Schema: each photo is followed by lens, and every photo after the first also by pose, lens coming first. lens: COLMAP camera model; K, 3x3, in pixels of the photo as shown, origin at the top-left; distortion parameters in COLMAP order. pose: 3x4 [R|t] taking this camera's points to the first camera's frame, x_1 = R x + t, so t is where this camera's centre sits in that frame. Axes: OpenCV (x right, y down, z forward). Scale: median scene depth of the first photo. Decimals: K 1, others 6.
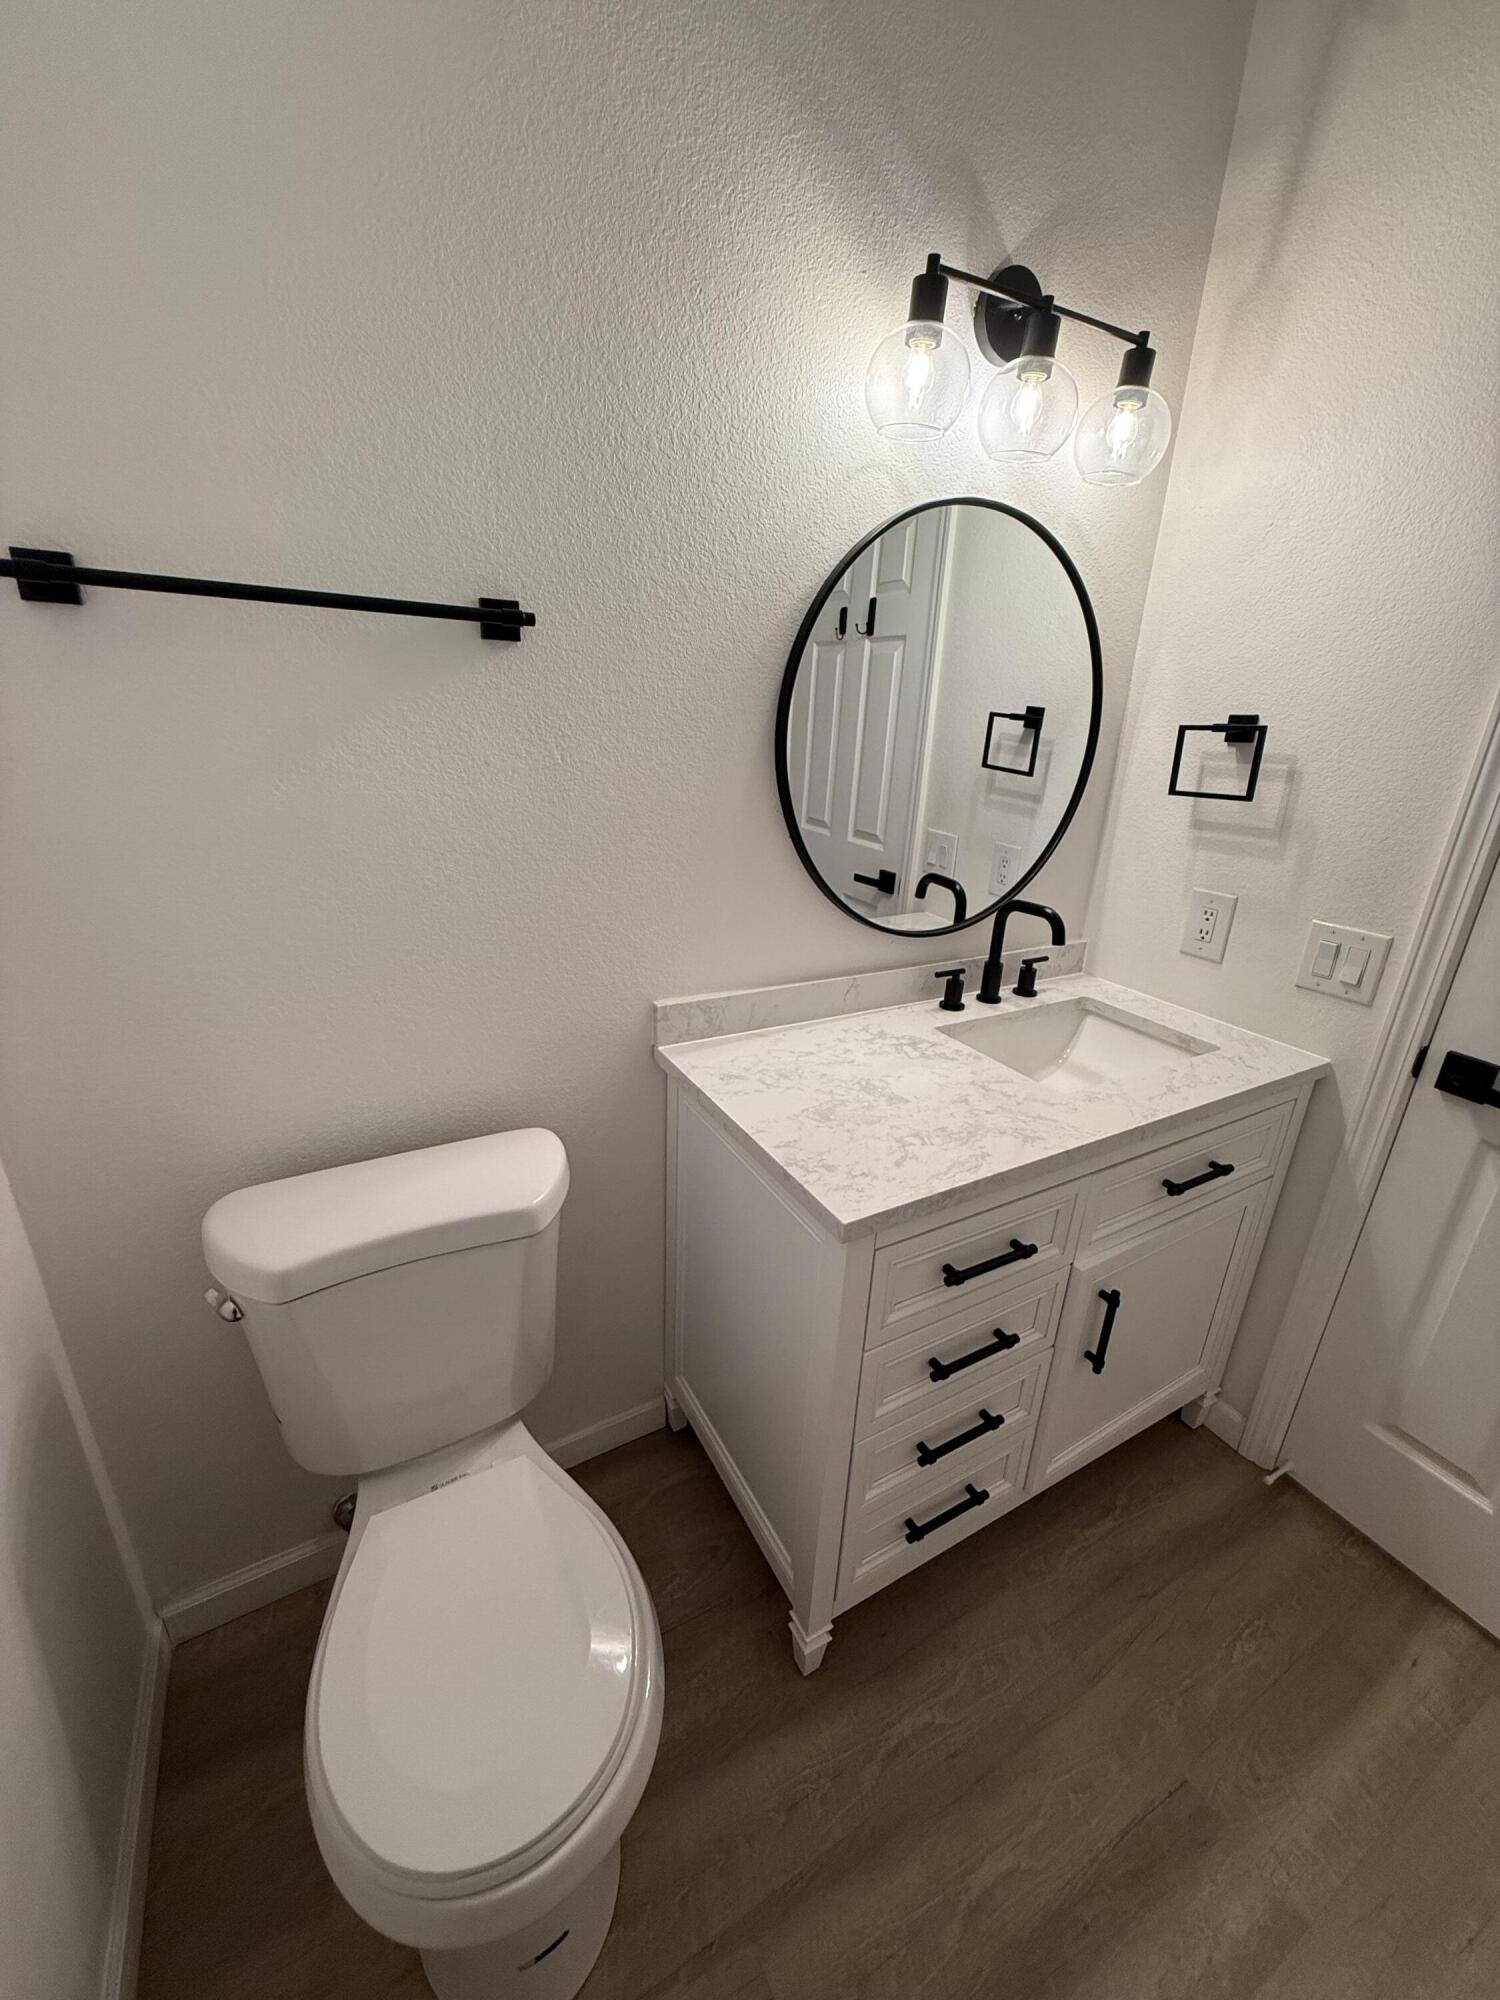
lens RADIAL K [[801.9, 0, 751.8], [0, 801.9, 996.5], [0, 0, 1]] dist [0.001981, -0.000314]
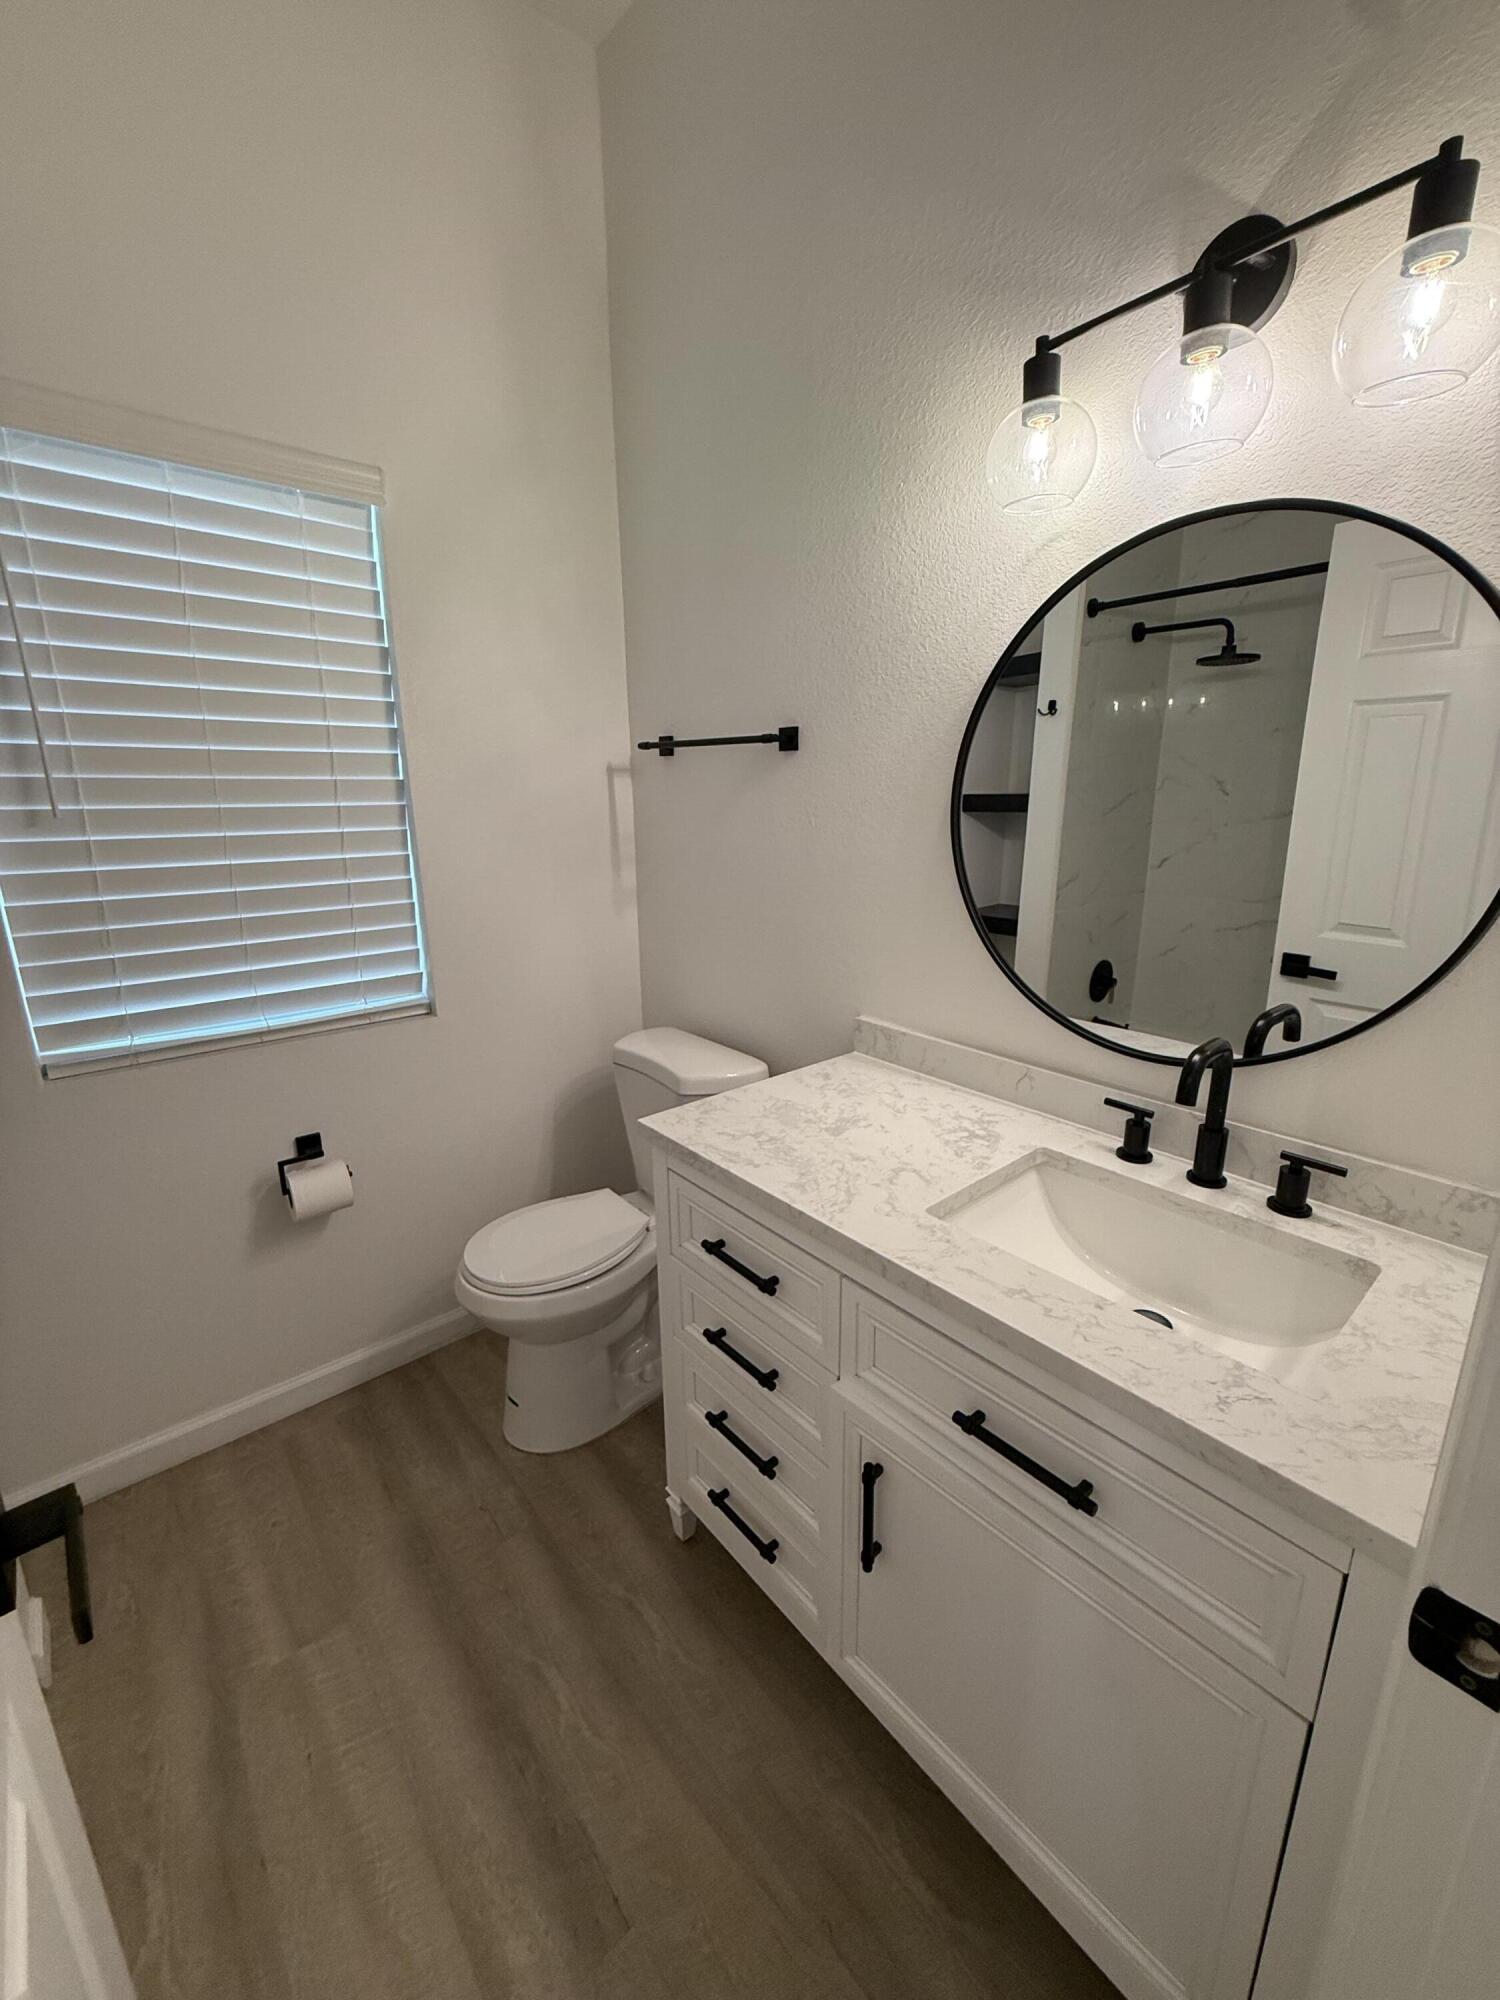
lens RADIAL K [[801.9, 0, 751.8], [0, 801.9, 996.5], [0, 0, 1]] dist [0.001981, -0.000314]
pose [[0.190247, 0.205231, -0.960045, 1.088213], [-0.325750, 0.935700, 0.135475, -0.141095], [0.926117, 0.286961, 0.244868, 0.548649]]
